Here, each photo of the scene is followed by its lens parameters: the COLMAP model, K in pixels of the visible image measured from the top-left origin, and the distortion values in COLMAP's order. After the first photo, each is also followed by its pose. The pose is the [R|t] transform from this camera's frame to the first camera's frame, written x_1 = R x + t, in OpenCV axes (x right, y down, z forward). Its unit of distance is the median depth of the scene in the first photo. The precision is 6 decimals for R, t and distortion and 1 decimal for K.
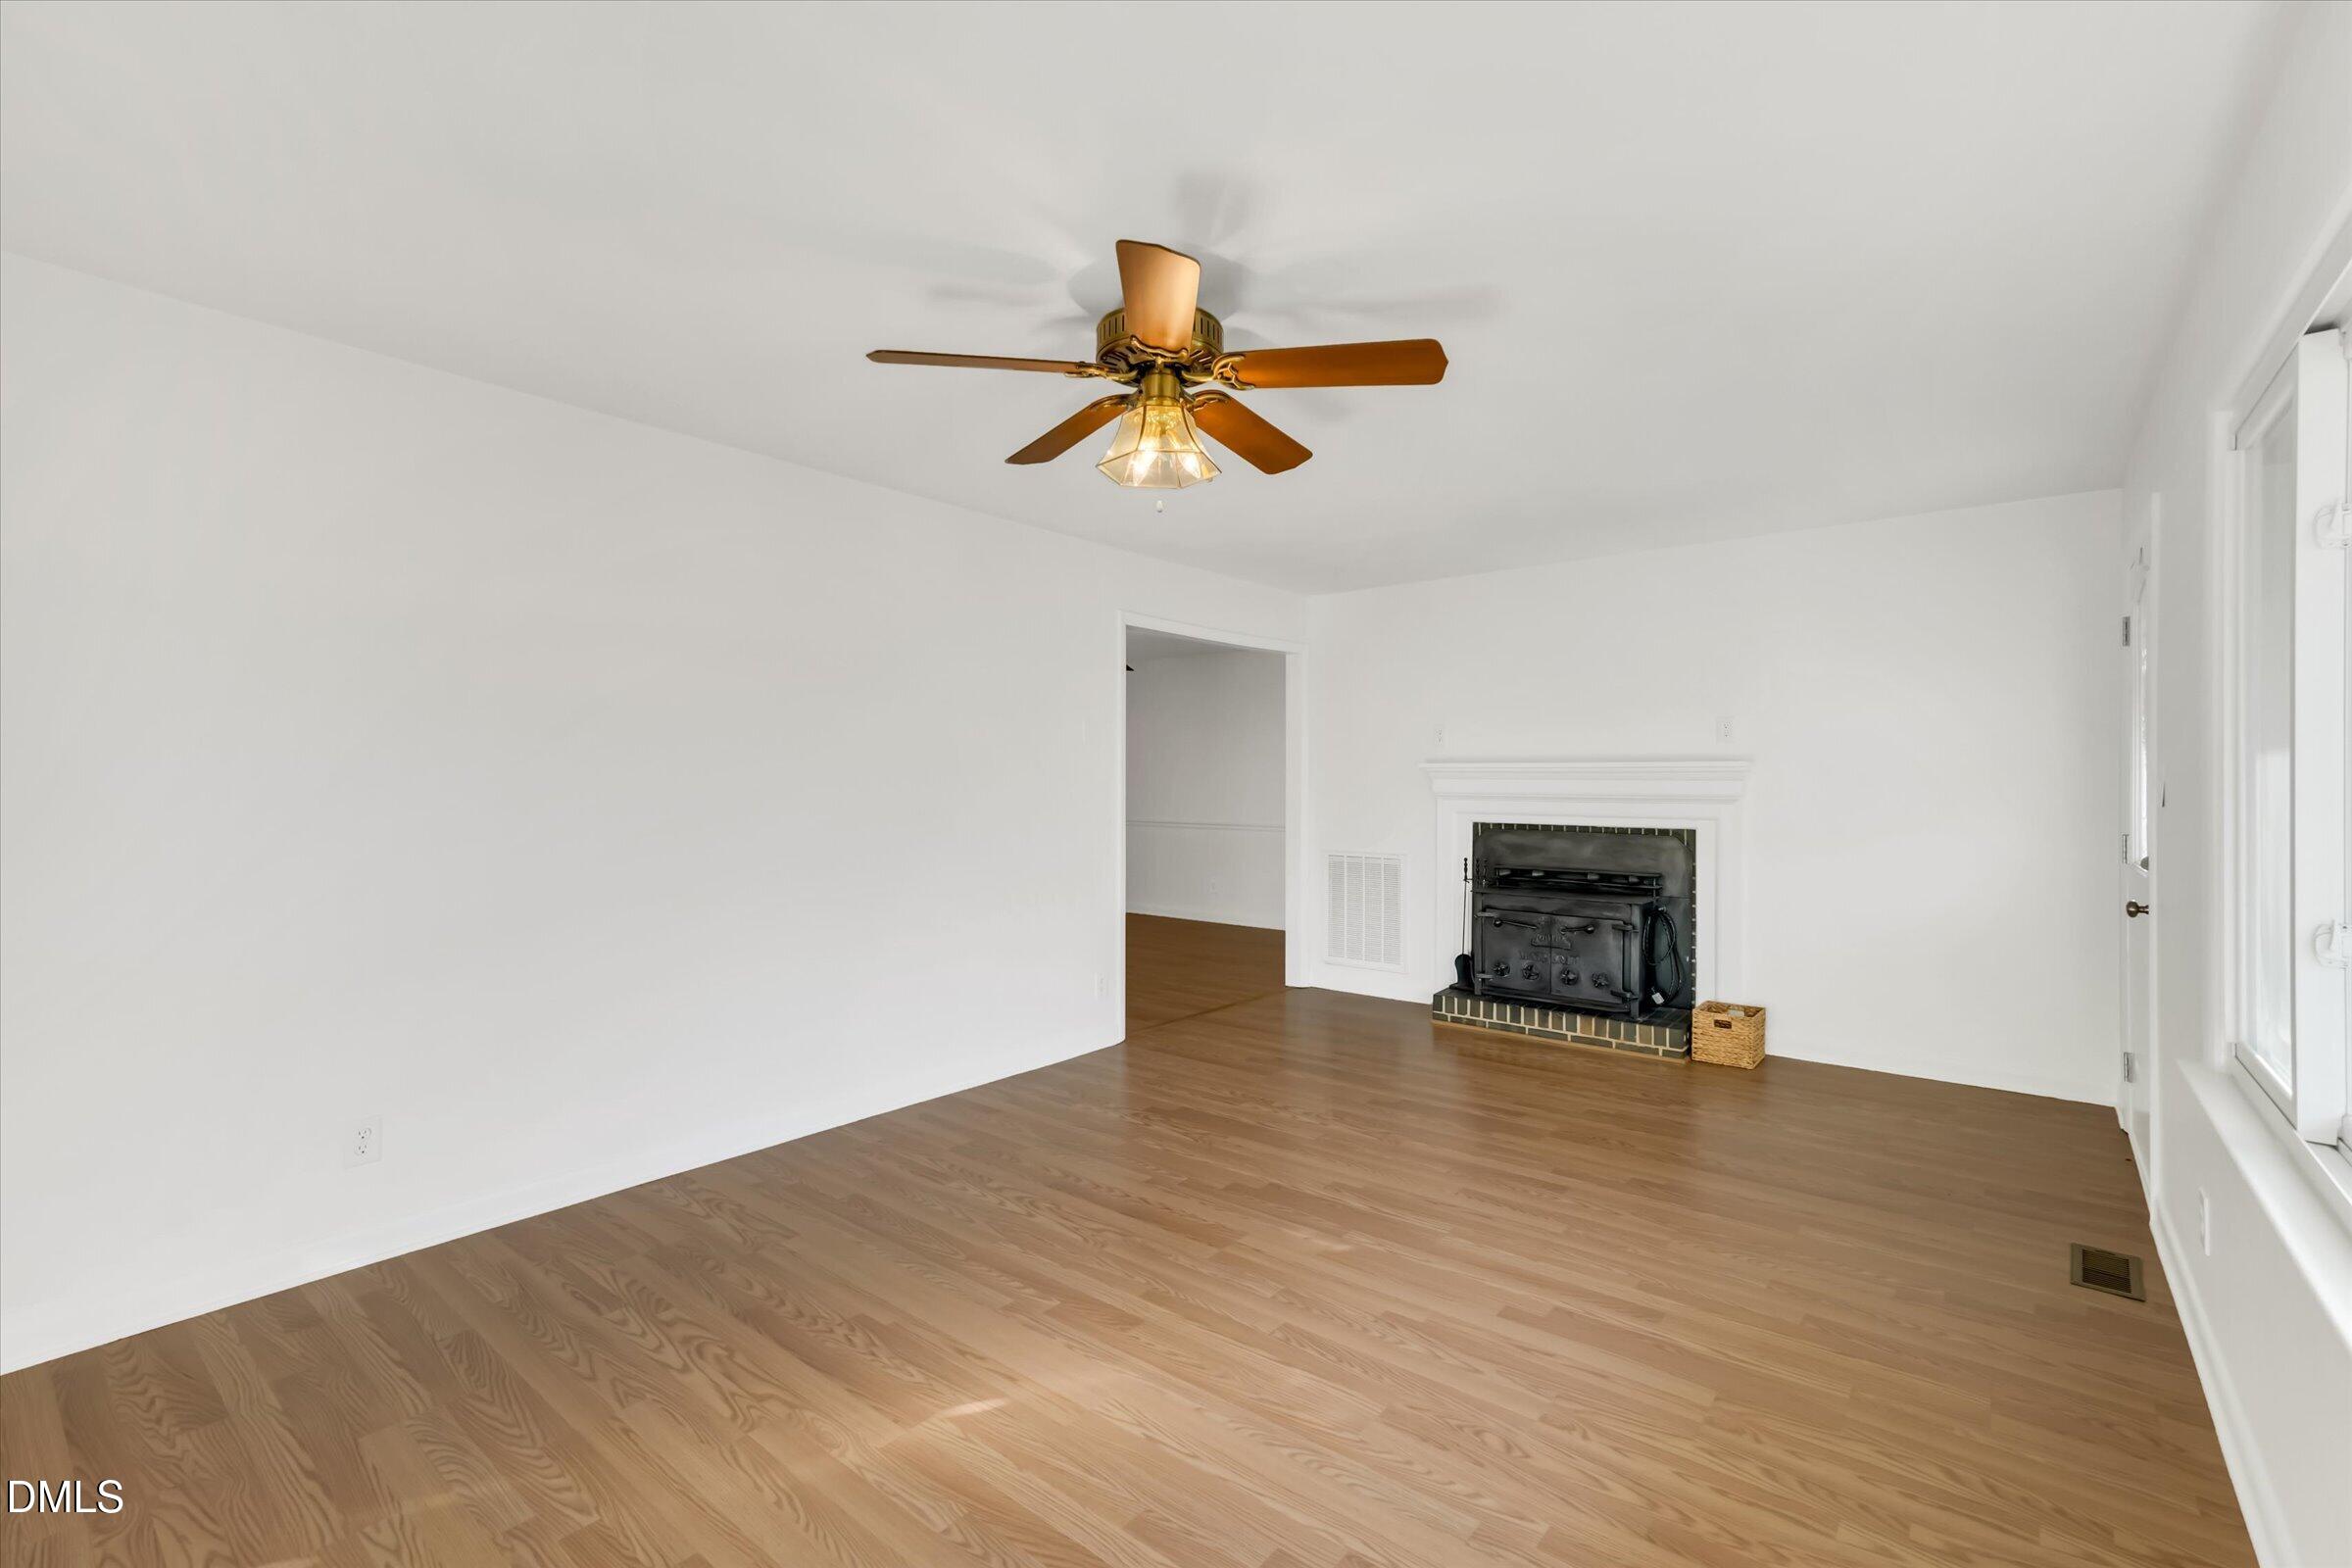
lens RADIAL K [[1001.4, 0, 1211.2], [0, 1001.4, 788.5], [0, 0, 1]] dist [0.018435, 0.000455]
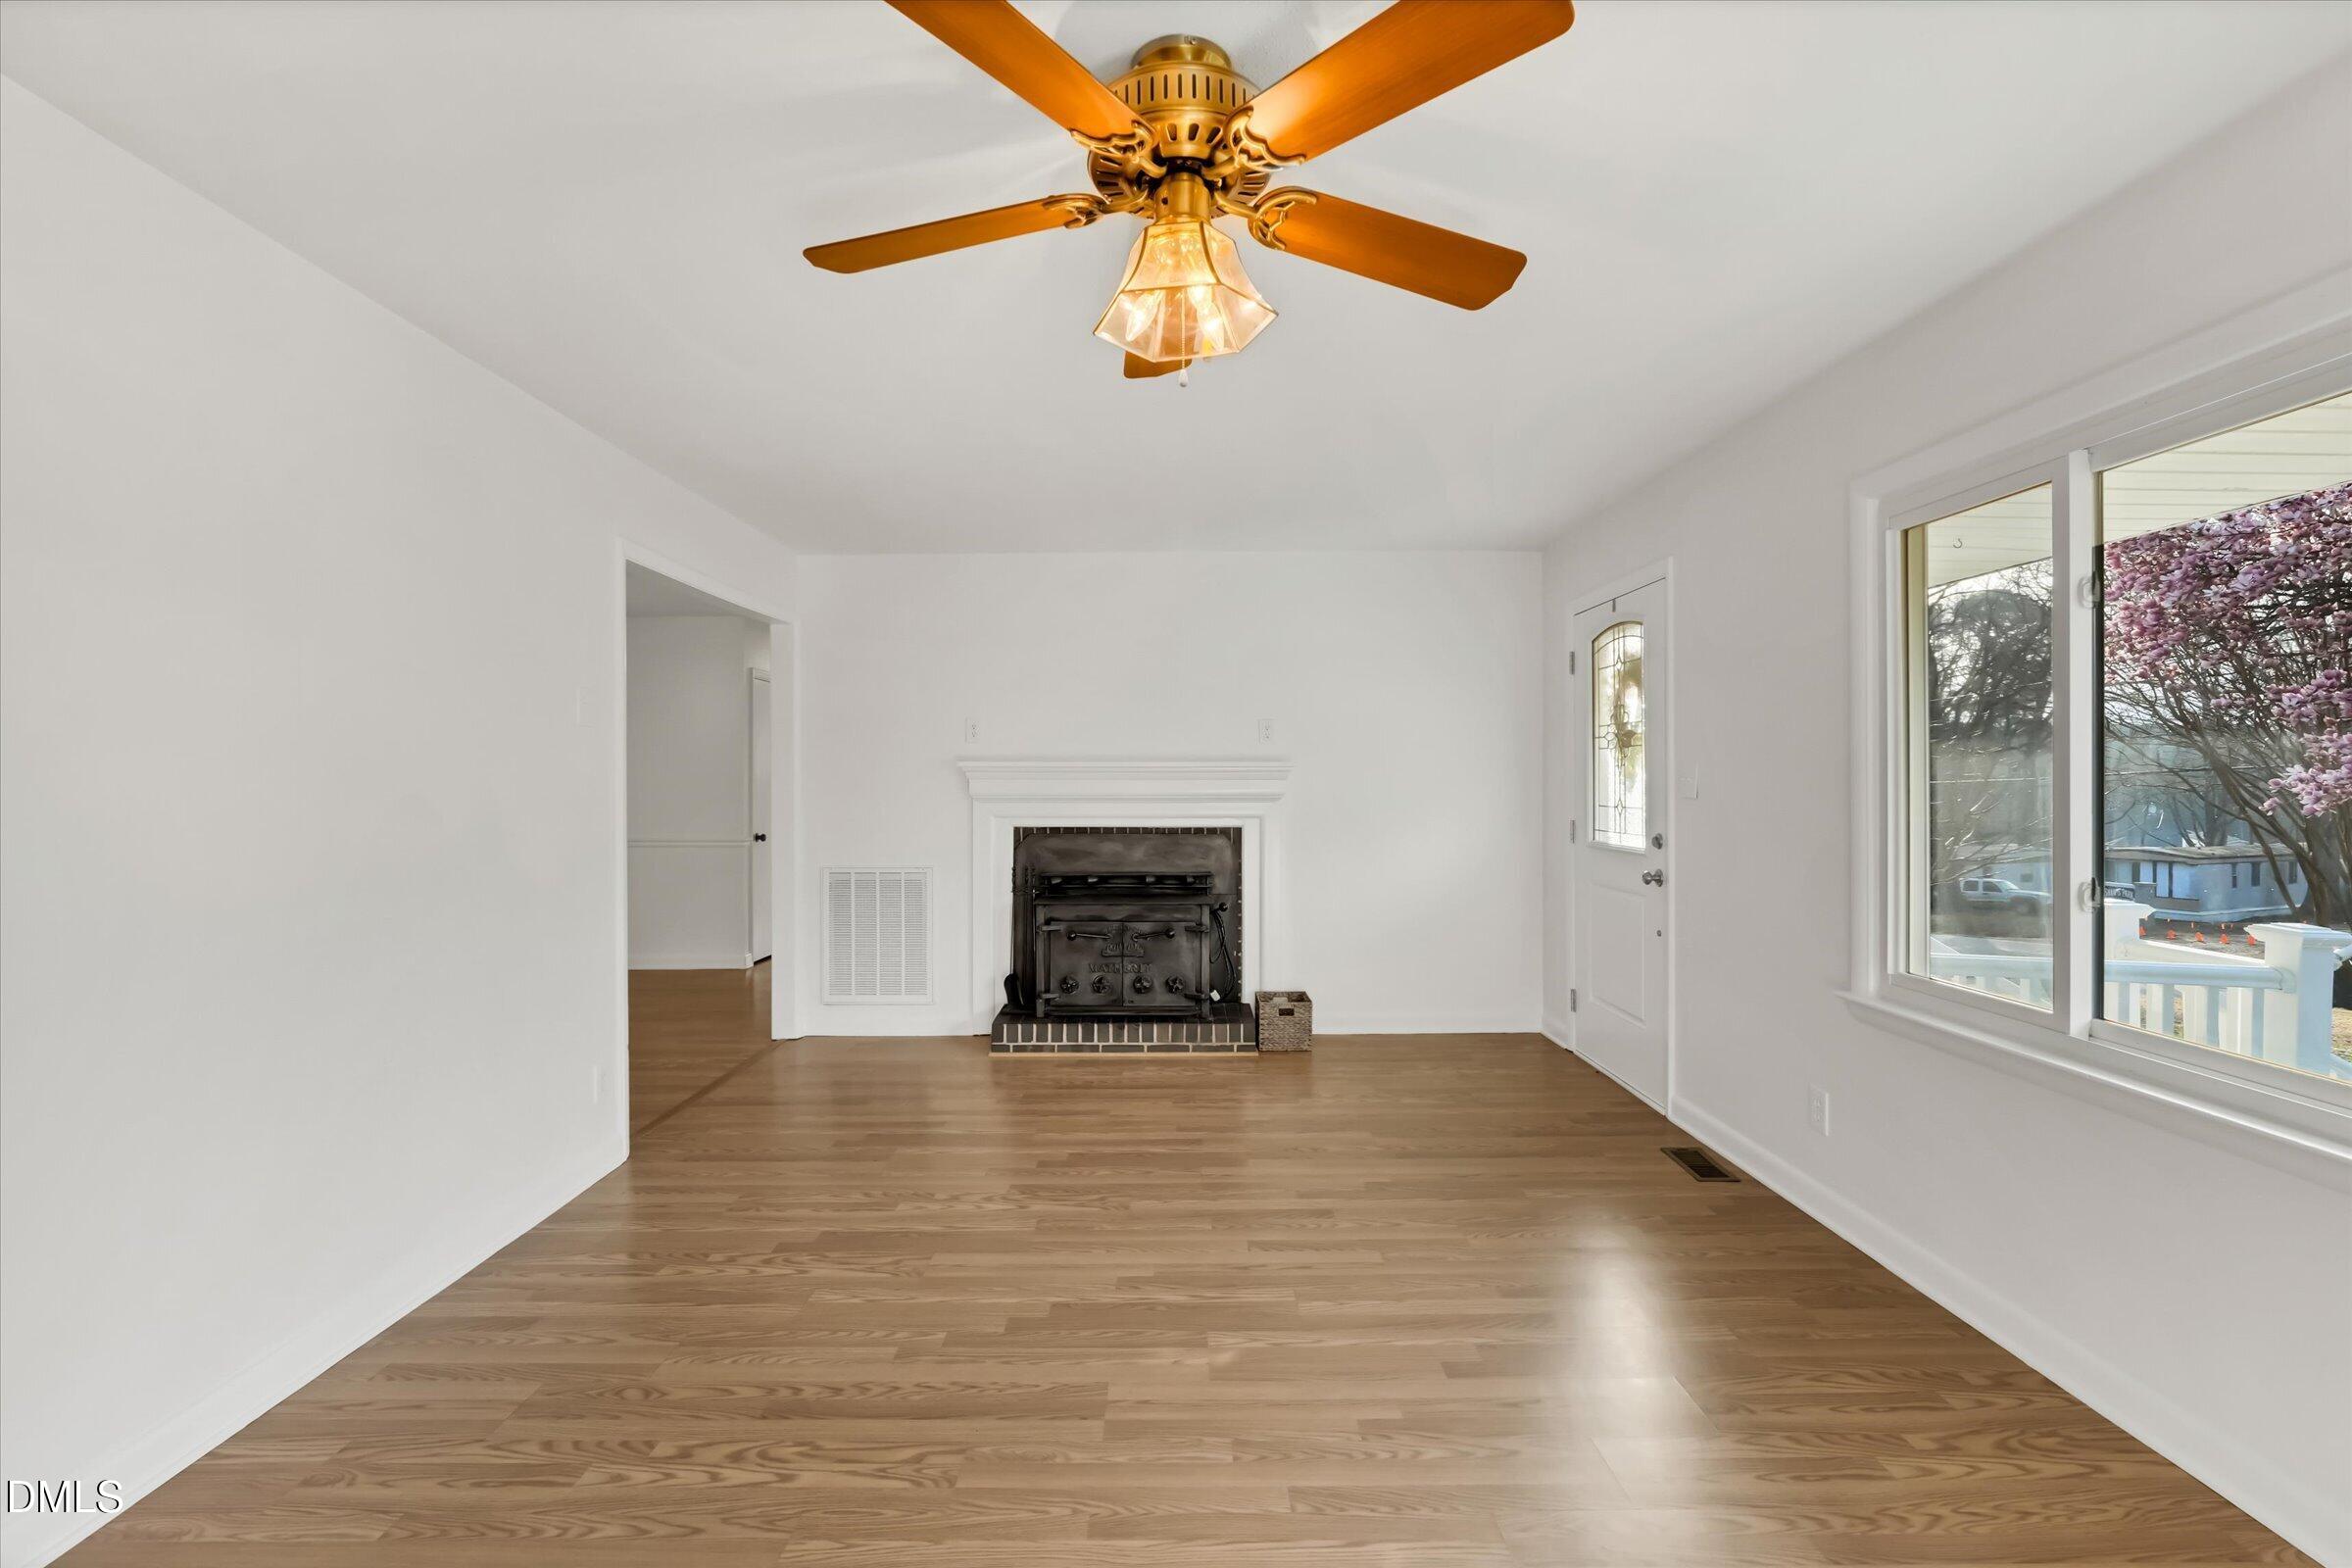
lens RADIAL K [[1027.8, 0, 1176.0], [0, 1027.8, 784.0], [0, 0, 1]] dist [-0.001695, 0.000536]
pose [[0.790565, -0.003025, 0.612371, -0.220773], [0.007781, 0.999957, -0.005105, 0.000652], [-0.612329, 0.008801, 0.790554, 0.203995]]
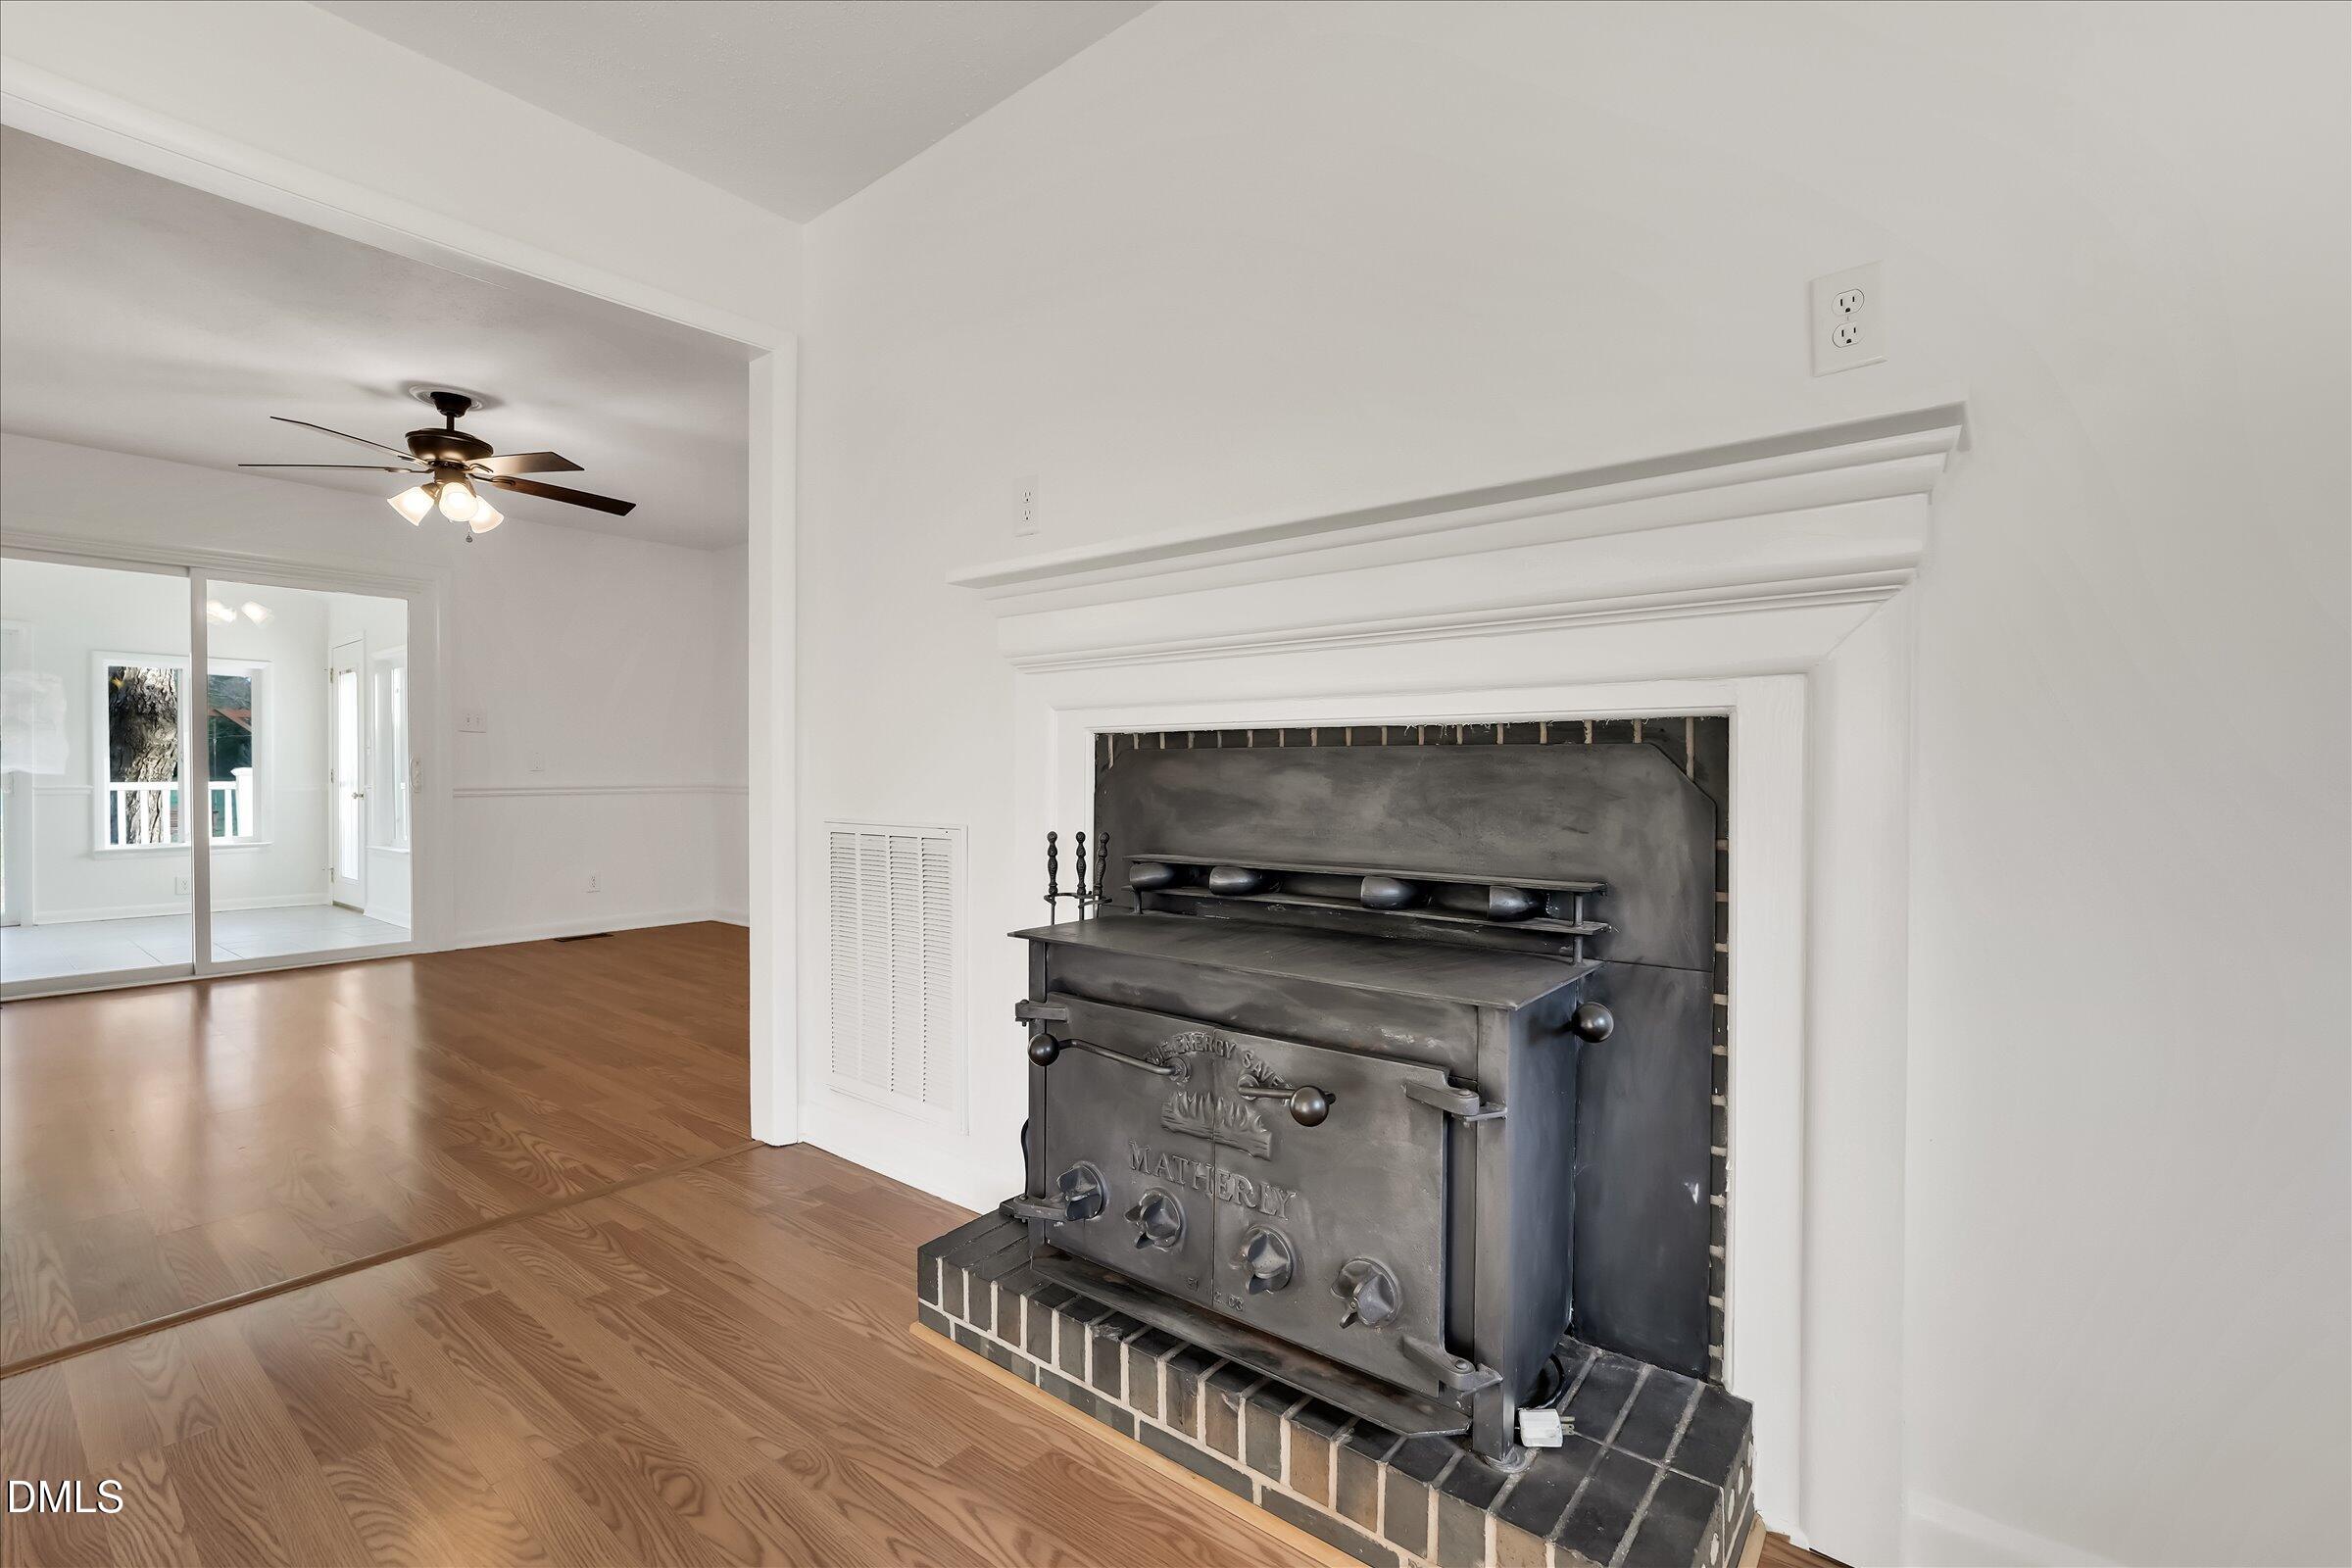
lens RADIAL K [[1043.2, 0, 1176.0], [0, 1043.2, 784.0], [0, 0, 1]] dist [-0.006740, 0.000252]
pose [[0.999941, -0.004130, -0.010014, 0.337995], [0.004235, 0.999937, 0.010435, 0.055353], [0.009971, -0.010476, 0.999895, 0.723008]]
